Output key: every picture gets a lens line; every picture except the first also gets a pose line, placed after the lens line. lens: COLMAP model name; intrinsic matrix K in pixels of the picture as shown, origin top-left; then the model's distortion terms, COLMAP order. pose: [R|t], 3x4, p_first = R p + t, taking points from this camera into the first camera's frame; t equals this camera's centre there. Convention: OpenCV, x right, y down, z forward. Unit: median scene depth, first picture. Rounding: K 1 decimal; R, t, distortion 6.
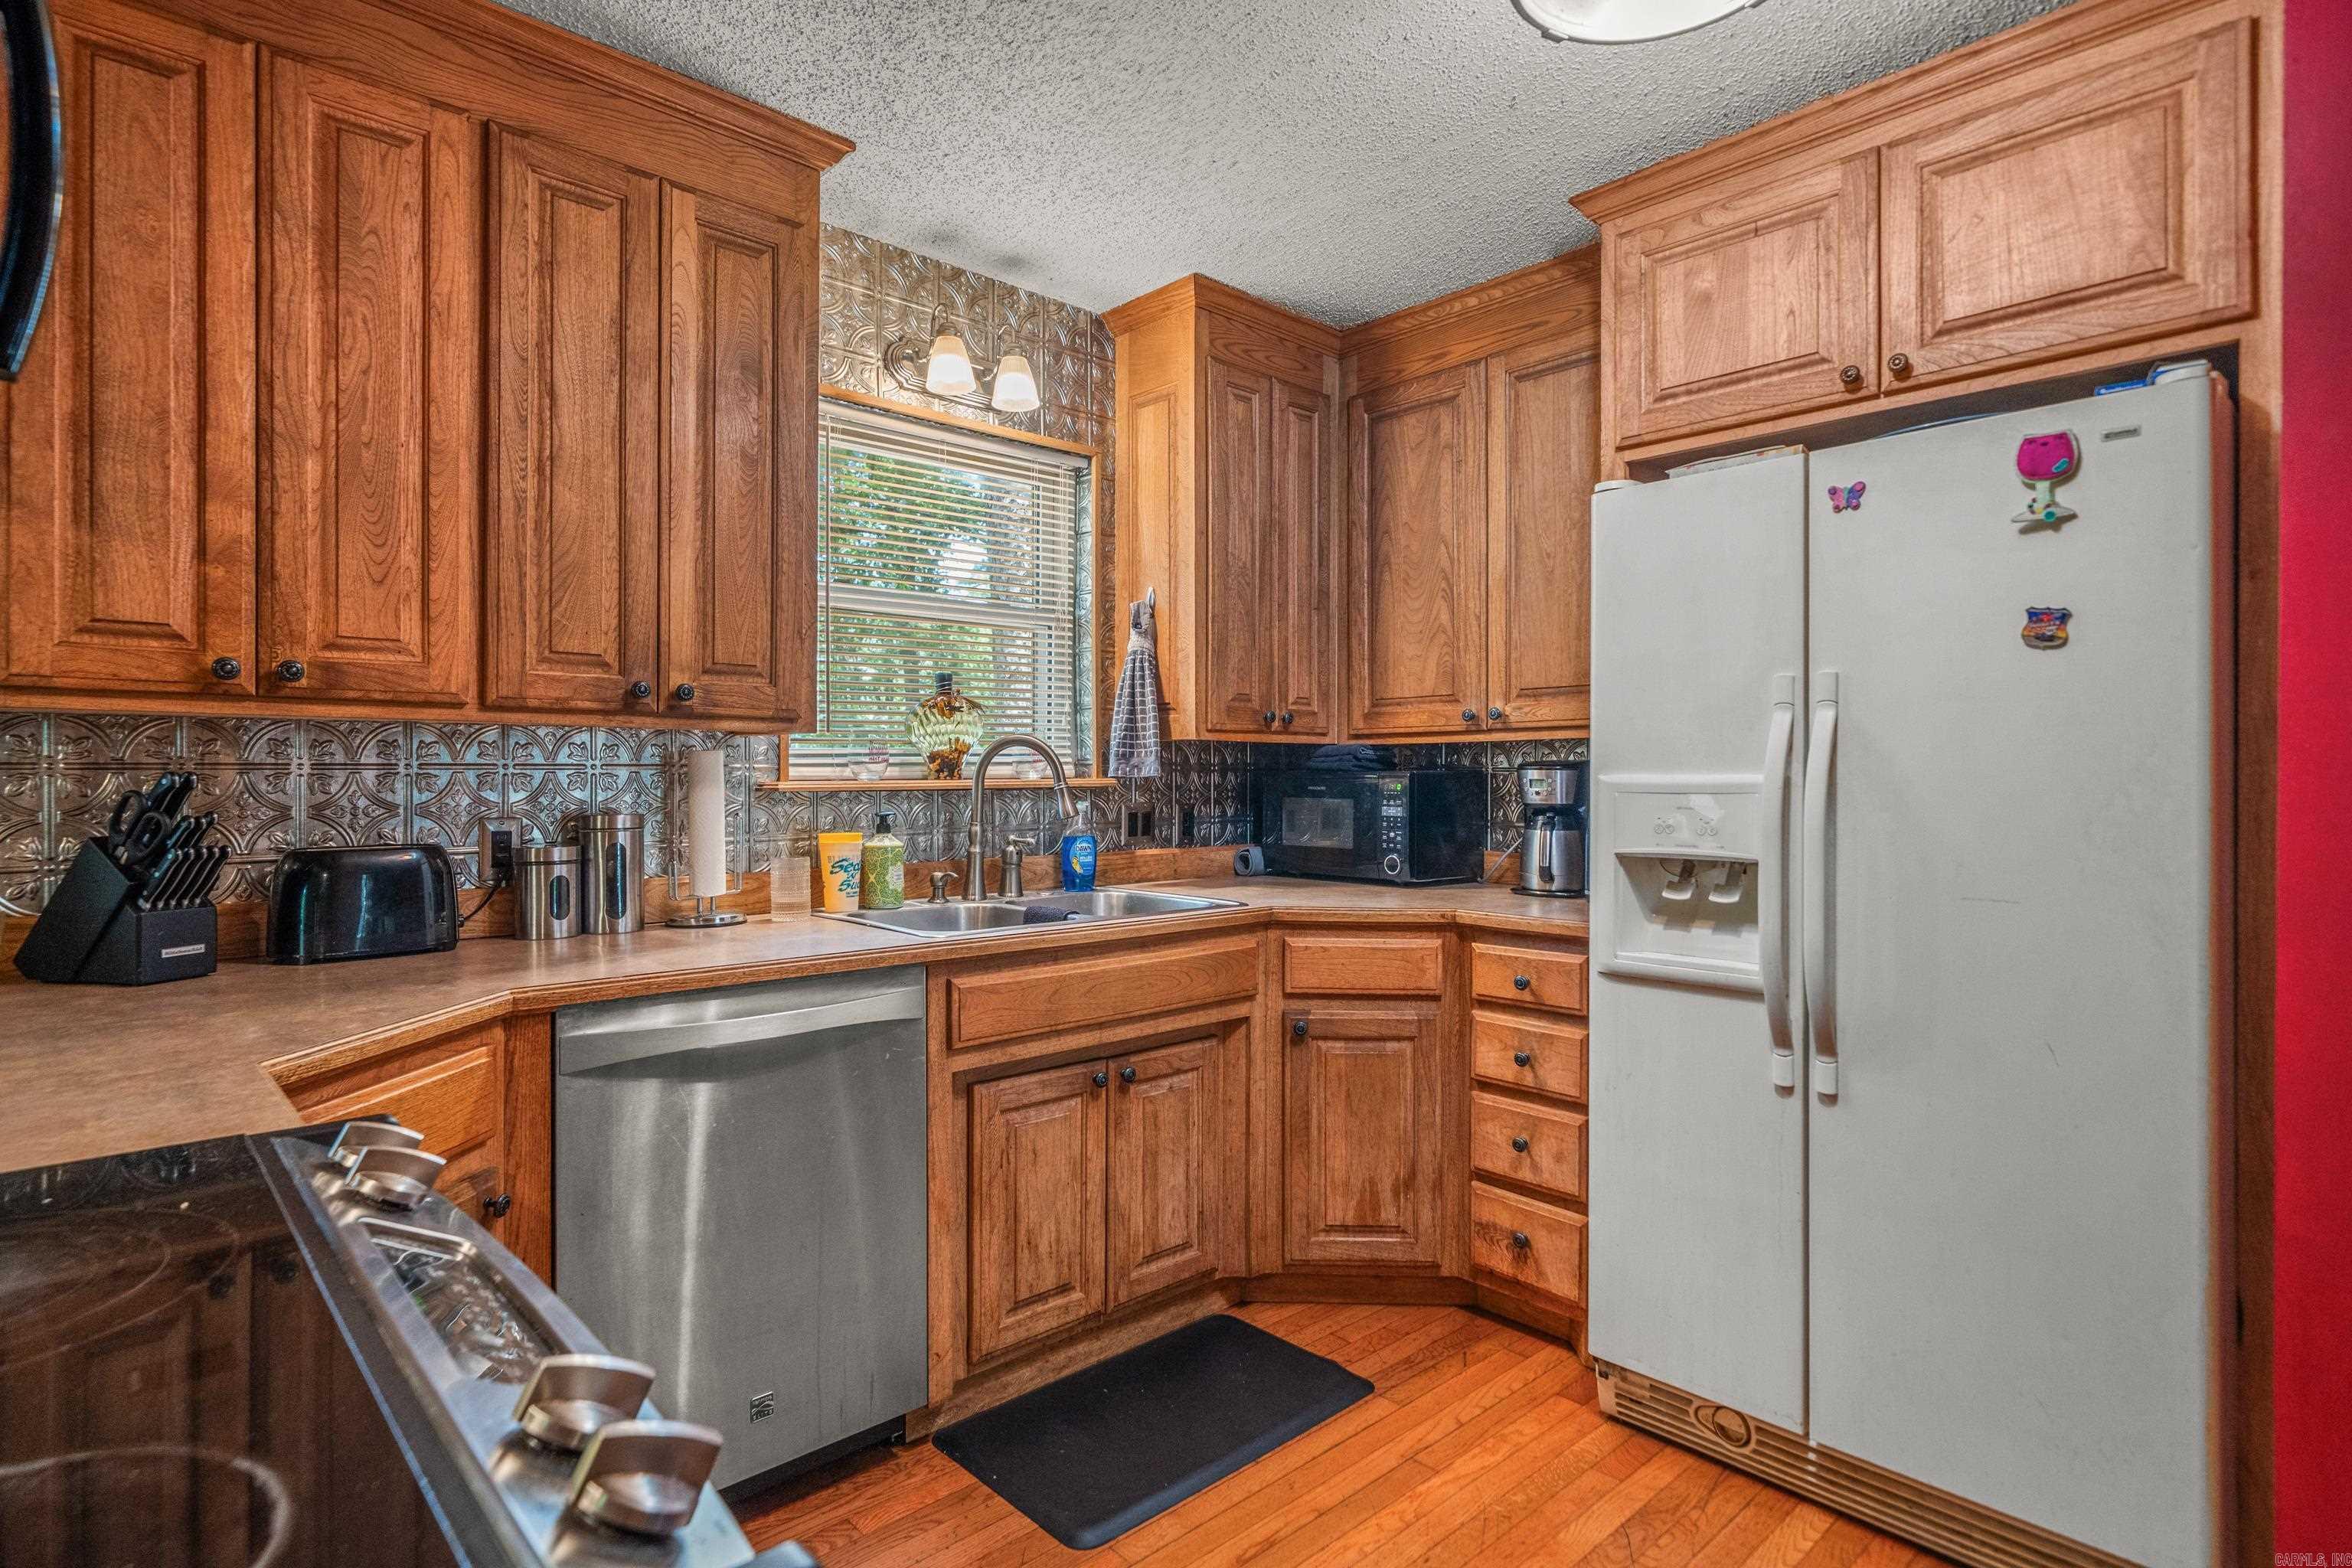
lens RADIAL K [[1242.1, 0, 1193.6], [0, 1242.1, 774.7], [0, 0, 1]] dist [0.000966, -0.000921]
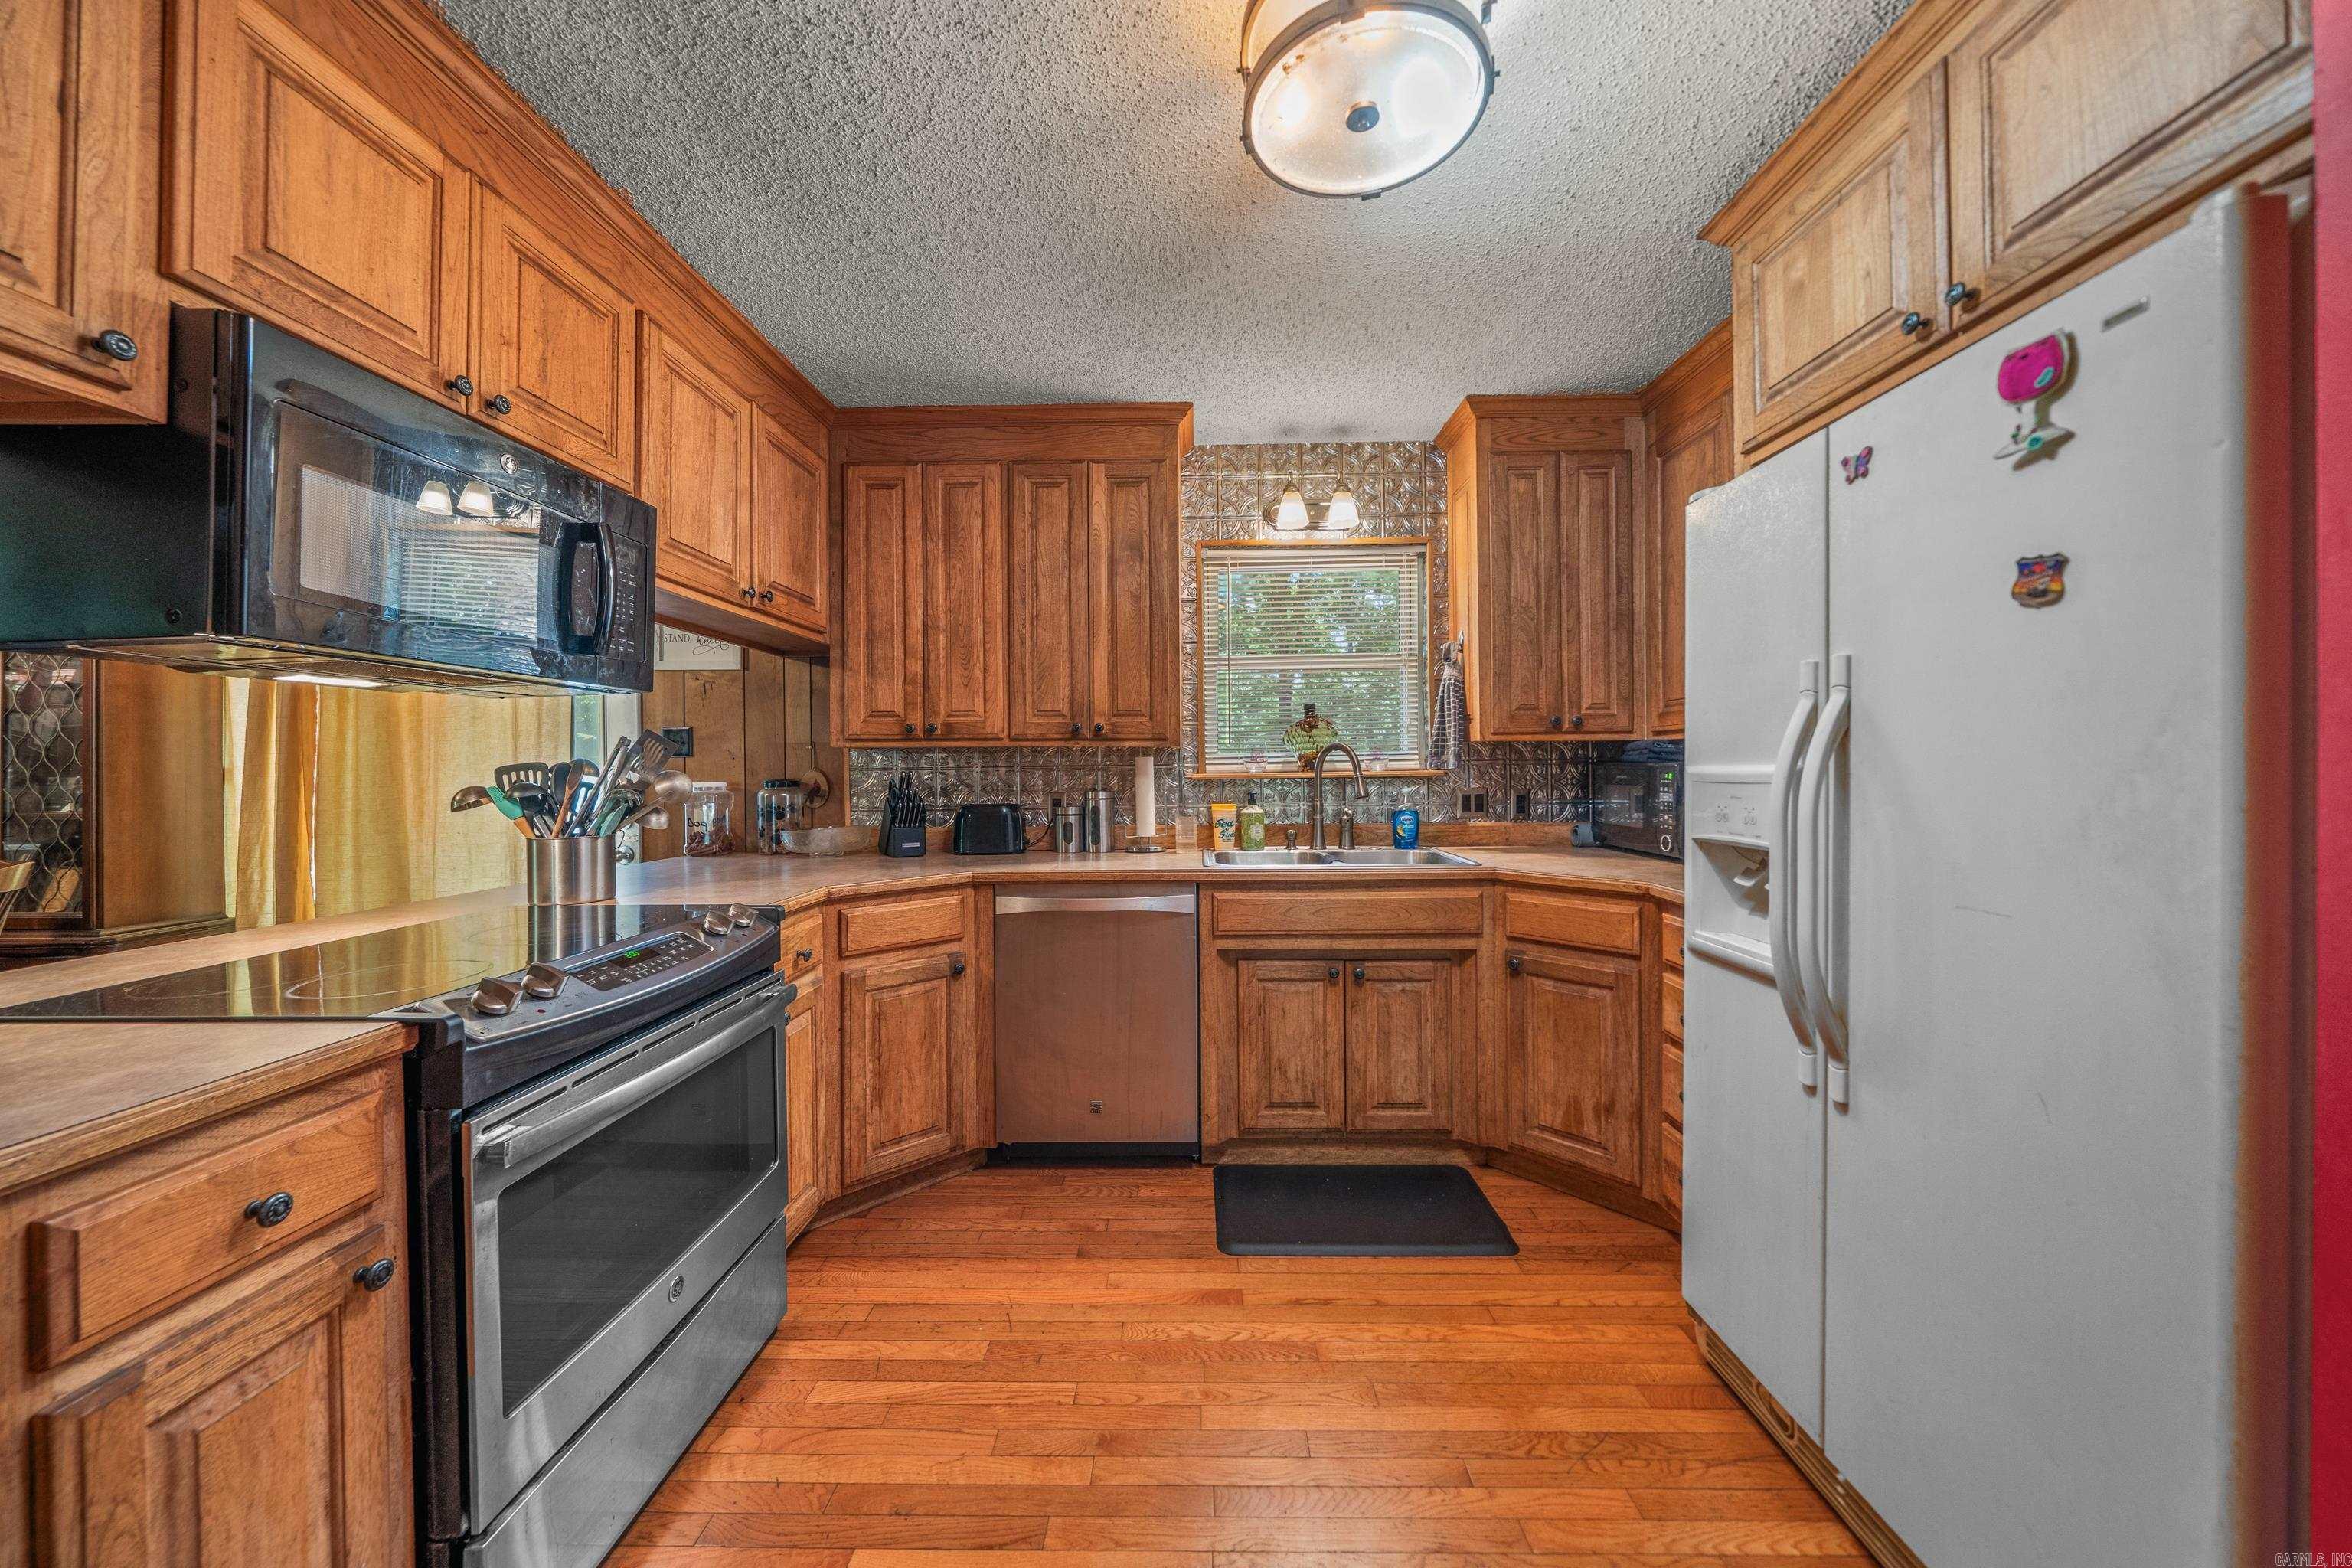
lens RADIAL K [[831.0, 0, 1170.6], [0, 831.0, 769.6], [0, 0, 1]] dist [-0.005930, -0.000377]
pose [[0.700544, -0.006513, -0.713579, 0.548394], [0.009149, 0.999958, -0.000145, -0.000240], [0.713551, -0.006427, 0.700574, 0.178789]]
